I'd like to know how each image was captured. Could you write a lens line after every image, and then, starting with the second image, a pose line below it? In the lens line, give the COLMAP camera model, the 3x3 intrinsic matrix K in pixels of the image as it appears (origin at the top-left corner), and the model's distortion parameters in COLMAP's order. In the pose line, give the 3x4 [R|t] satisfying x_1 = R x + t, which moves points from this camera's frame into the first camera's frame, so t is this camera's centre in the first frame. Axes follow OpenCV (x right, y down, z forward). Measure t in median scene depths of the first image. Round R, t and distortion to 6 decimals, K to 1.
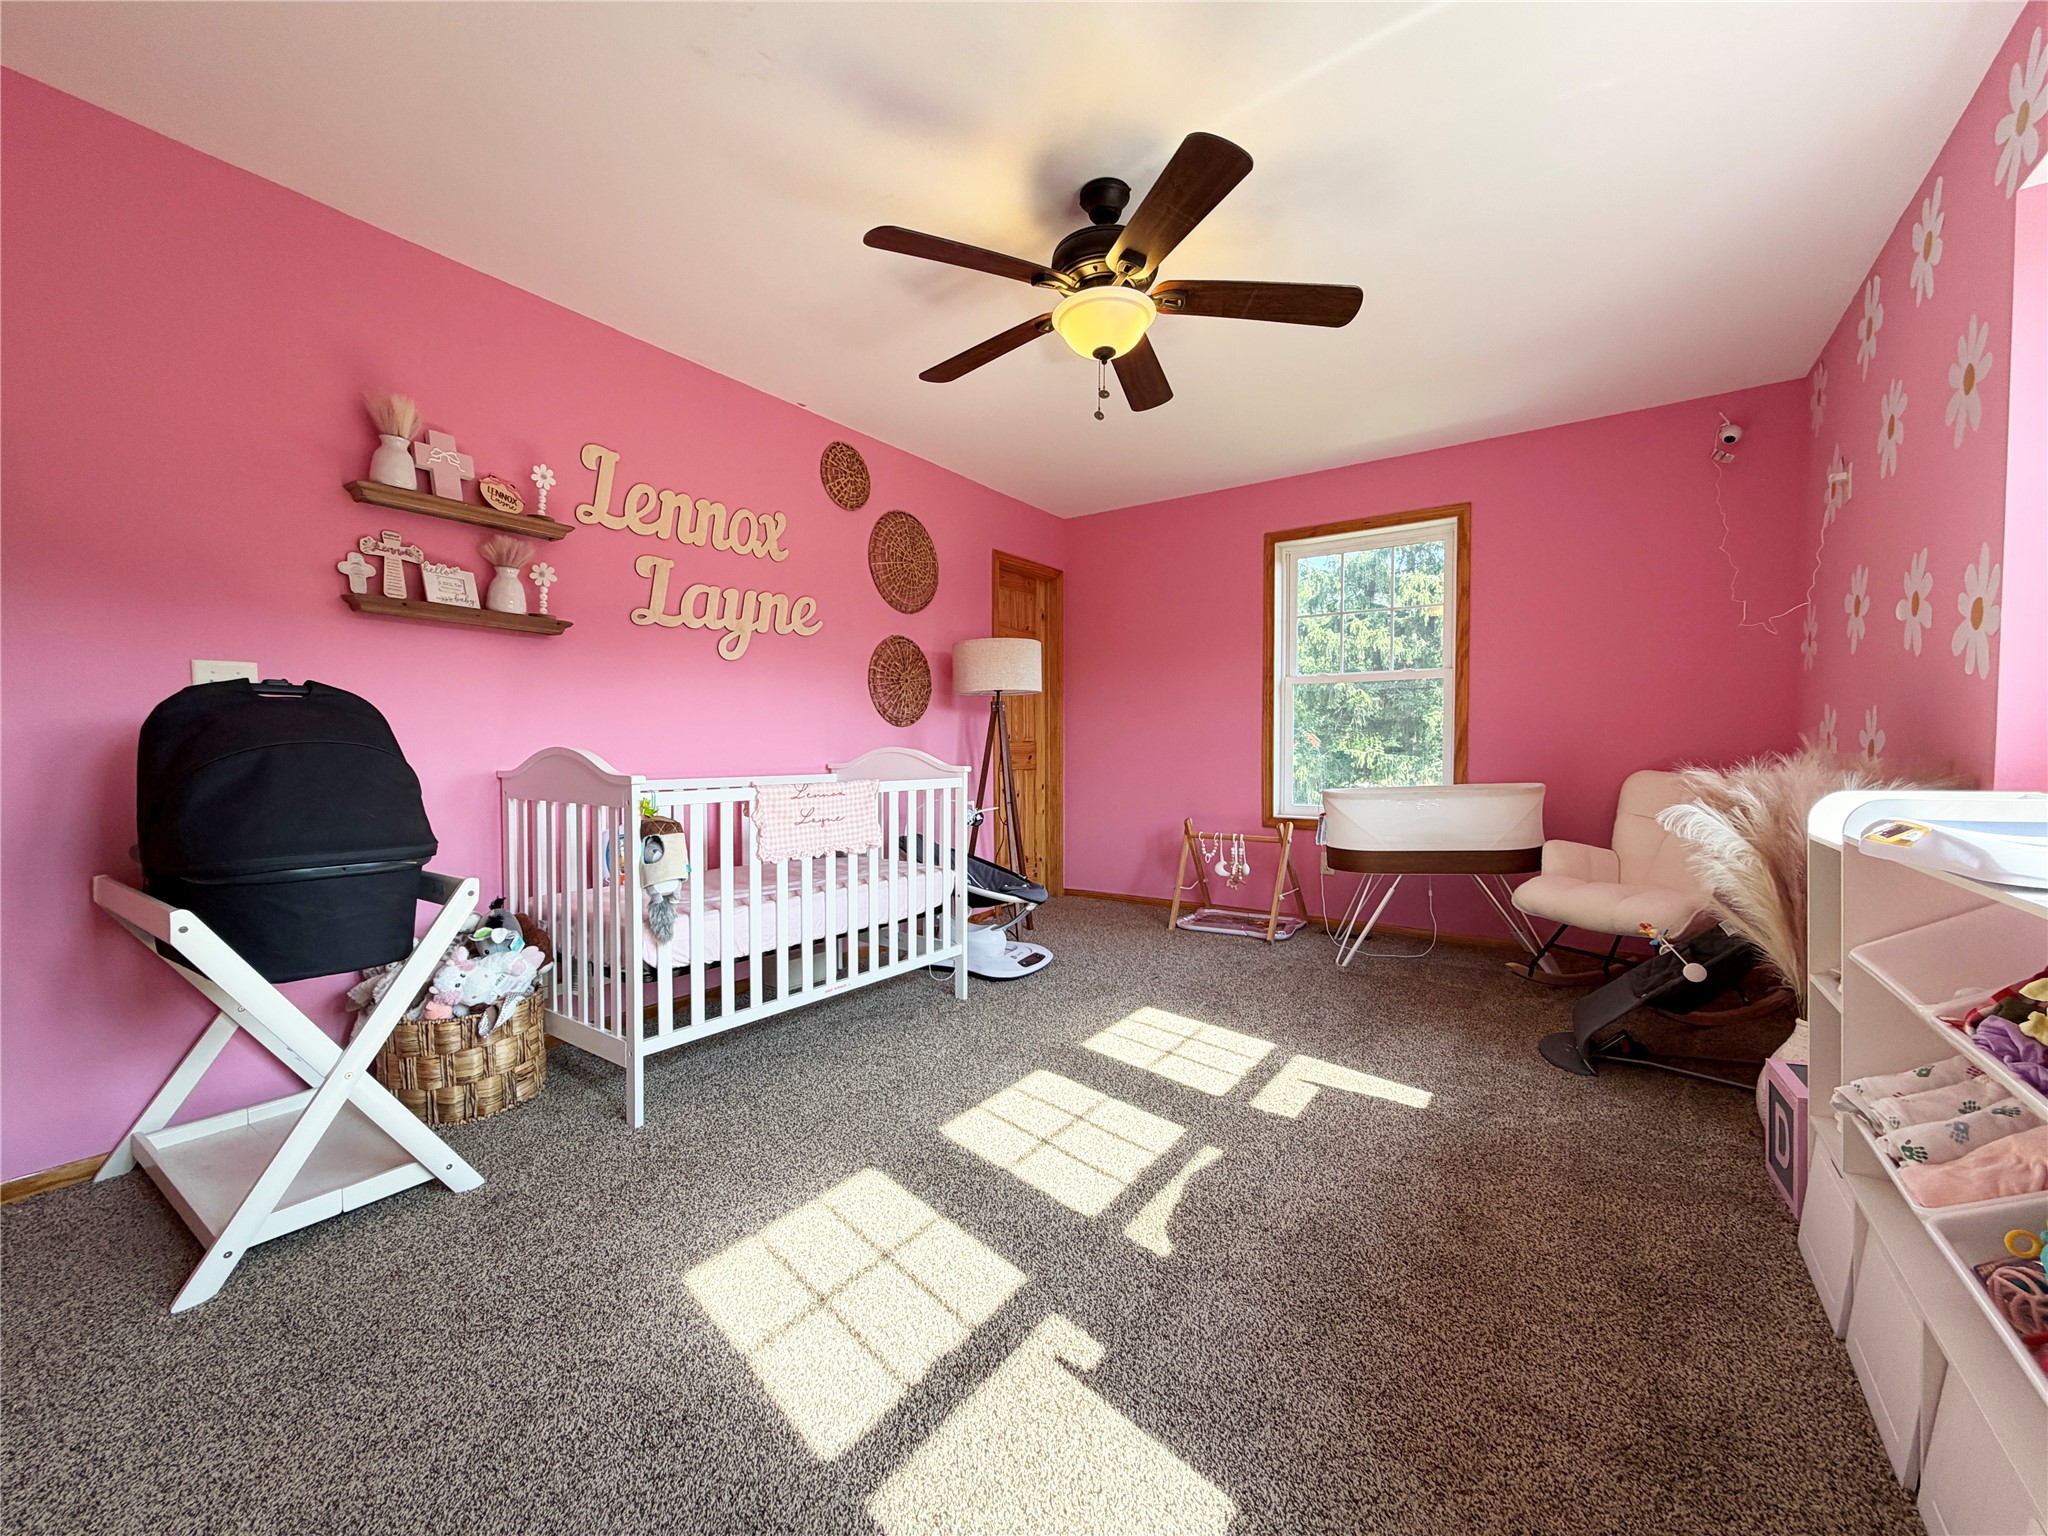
lens RADIAL K [[814.6, 0, 1018.5], [0, 814.6, 765.0], [0, 0, 1]] dist [-0.001343, 0.000055]
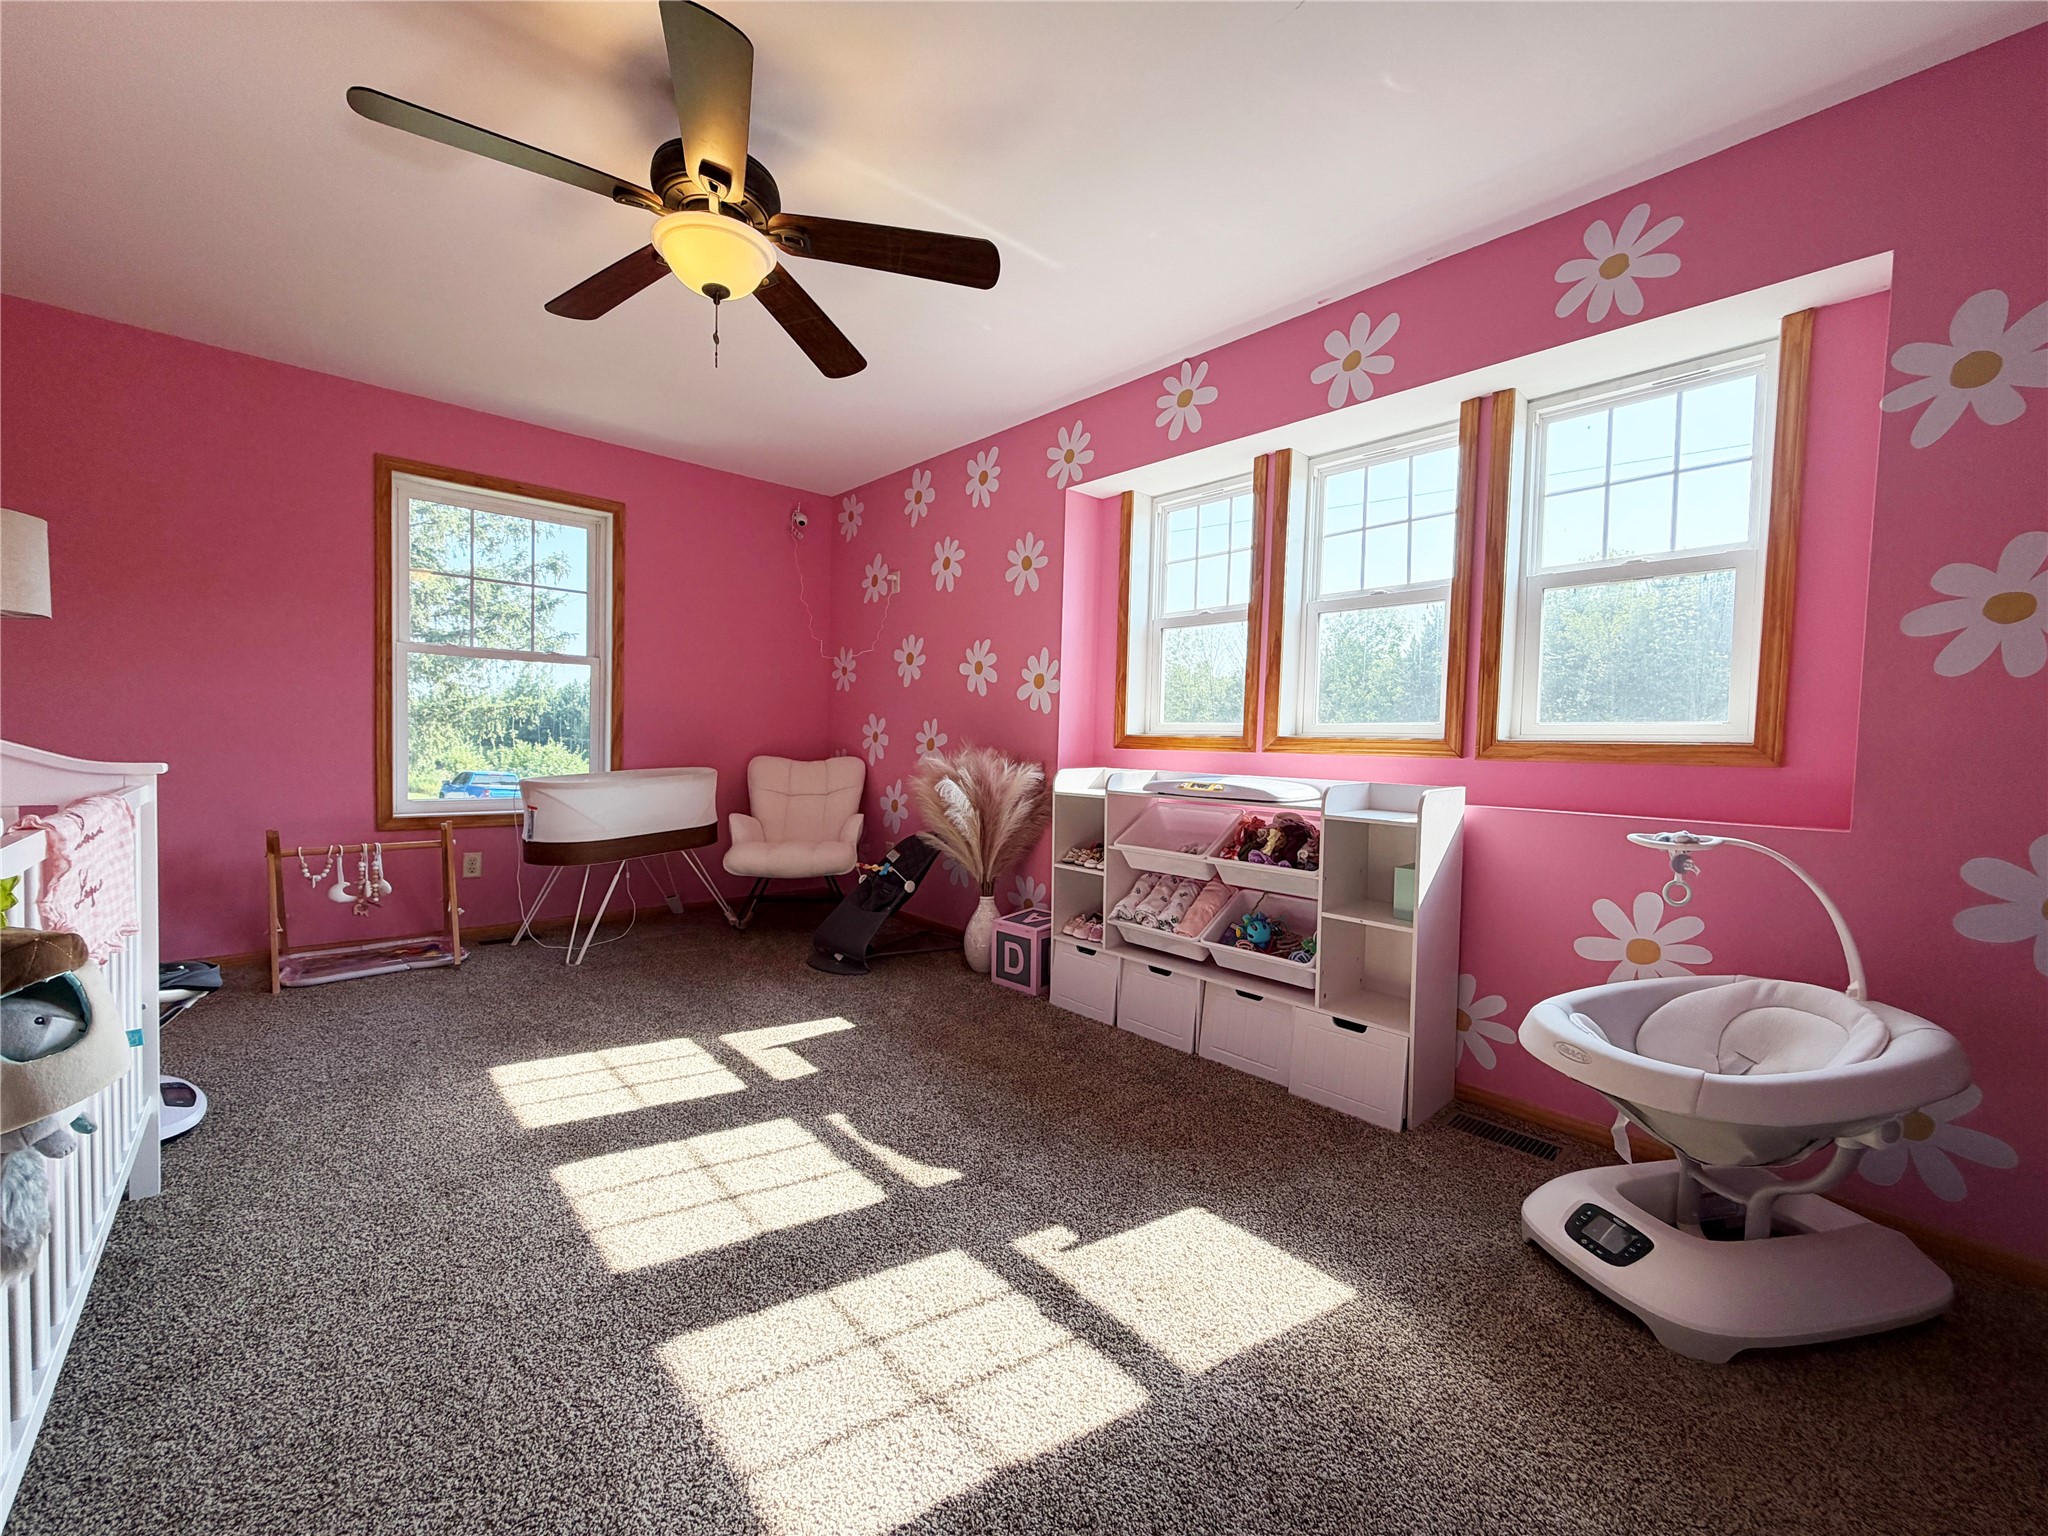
lens RADIAL K [[814.6, 0, 1021.9], [0, 814.6, 767.5], [0, 0, 1]] dist [-0.001343, 0.000055]
pose [[0.211197, -0.023404, 0.977163, -0.574962], [-0.004163, 0.999683, 0.024843, -0.012300], [-0.977435, -0.009315, 0.211033, 0.408260]]
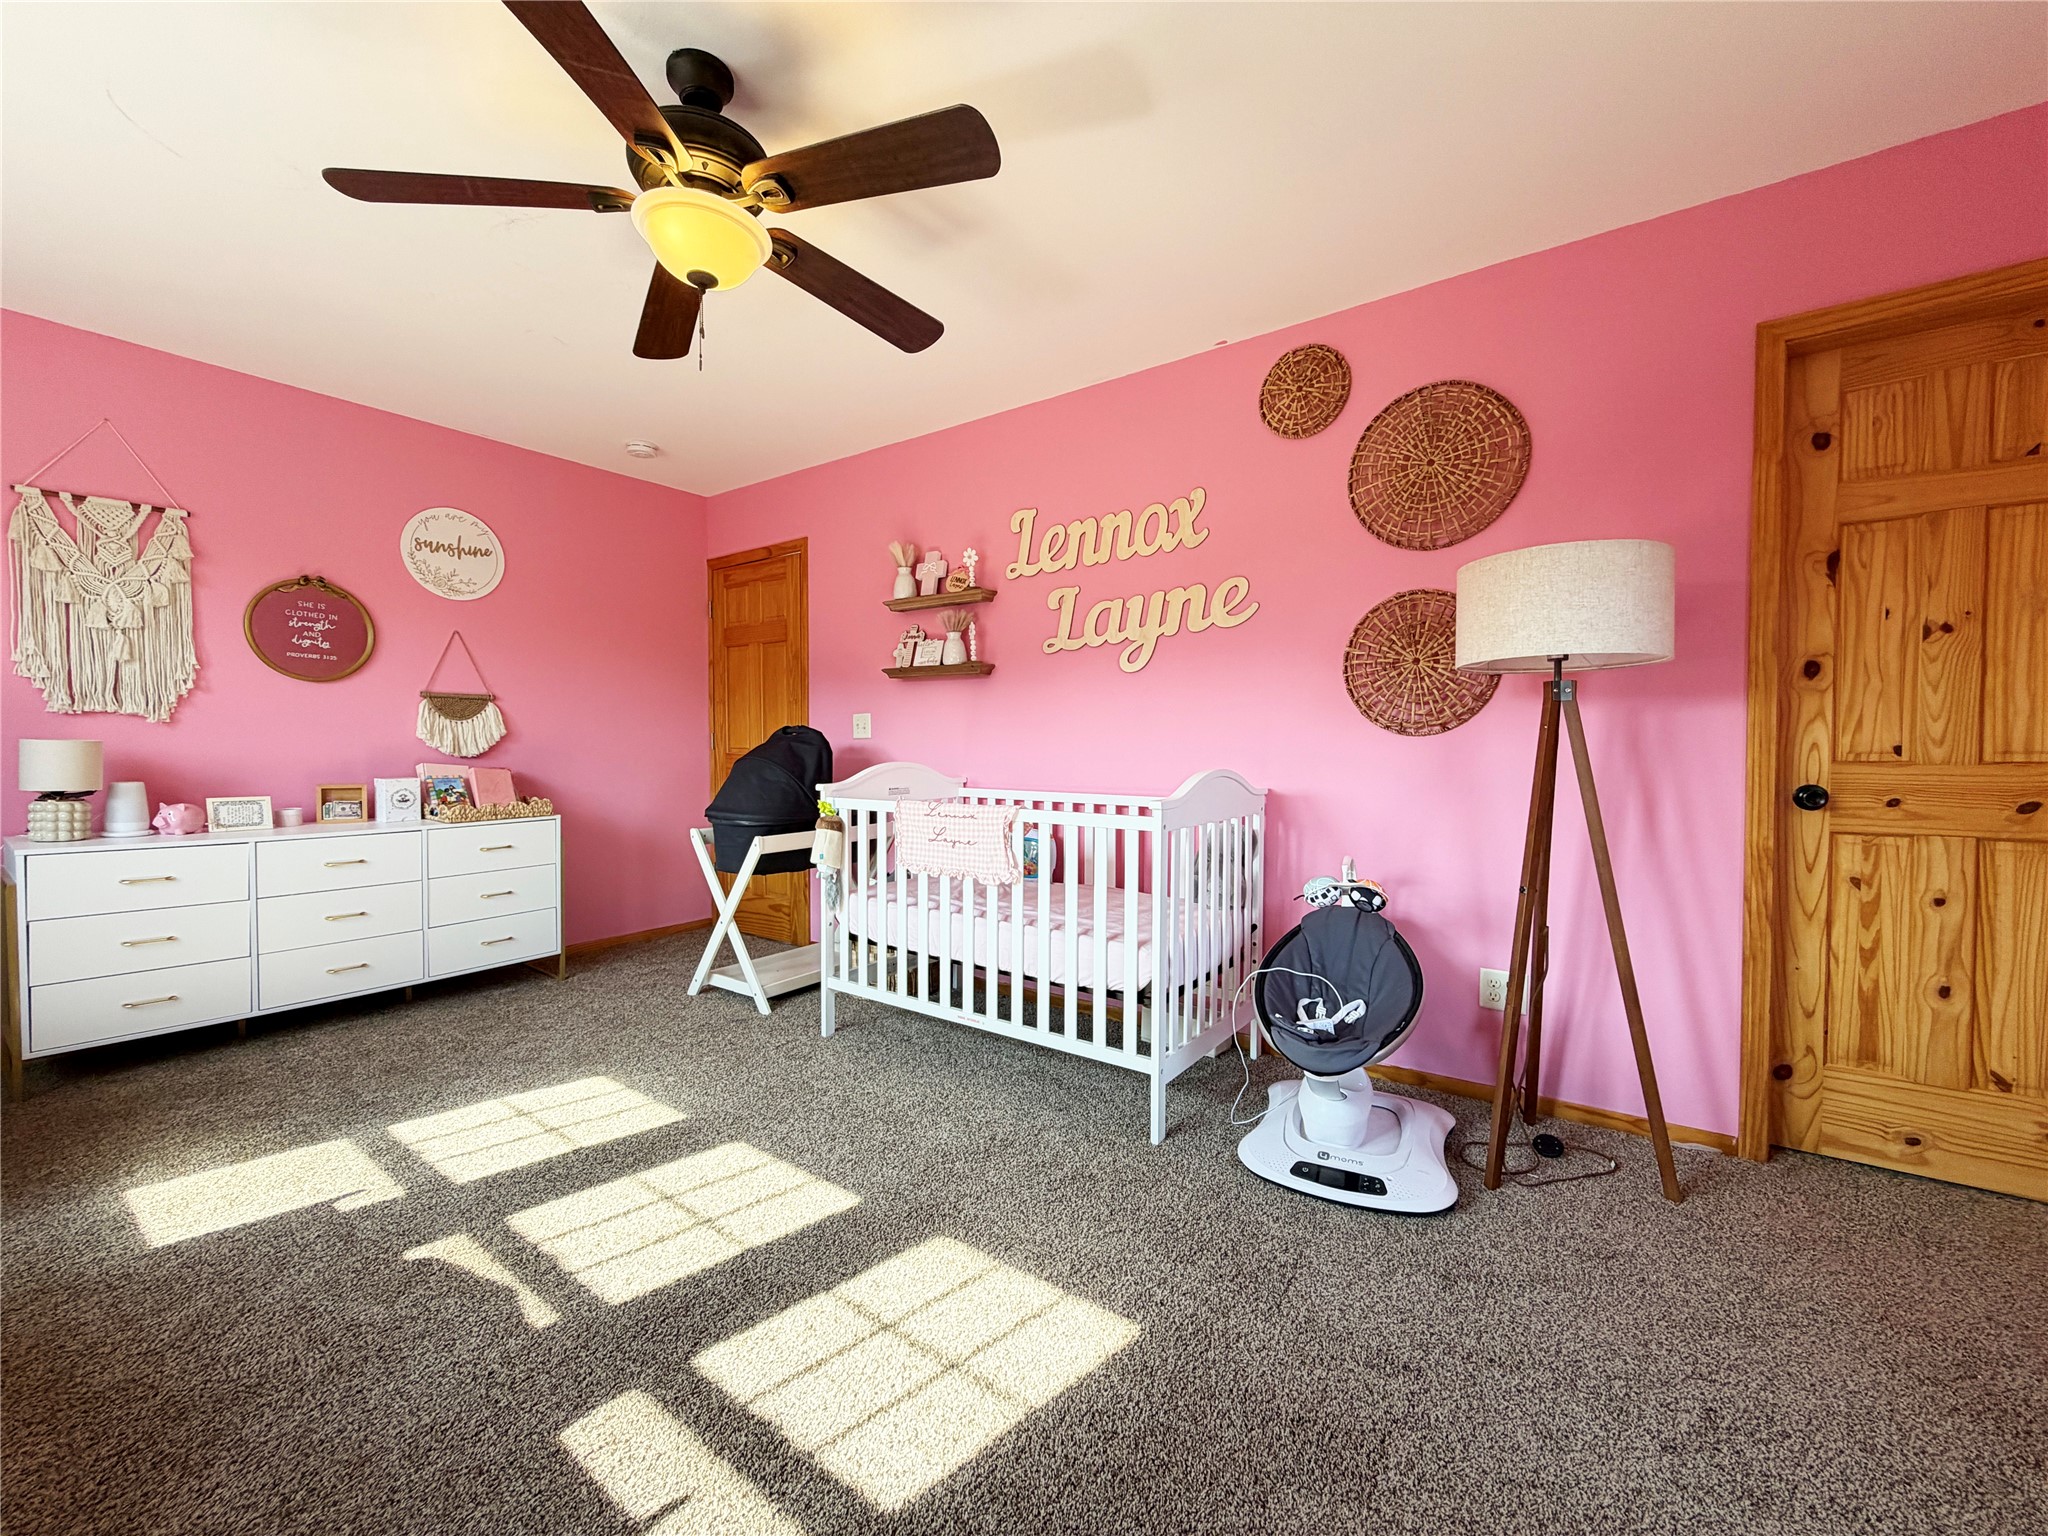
lens RADIAL K [[814.6, 0, 1021.5], [0, 814.6, 767.2], [0, 0, 1]] dist [-0.001343, 0.000055]
pose [[-0.008784, 0.026283, -0.999616, 0.741475], [-0.026392, 0.999300, 0.026507, -0.049614], [0.999613, 0.026615, -0.008084, 1.094096]]
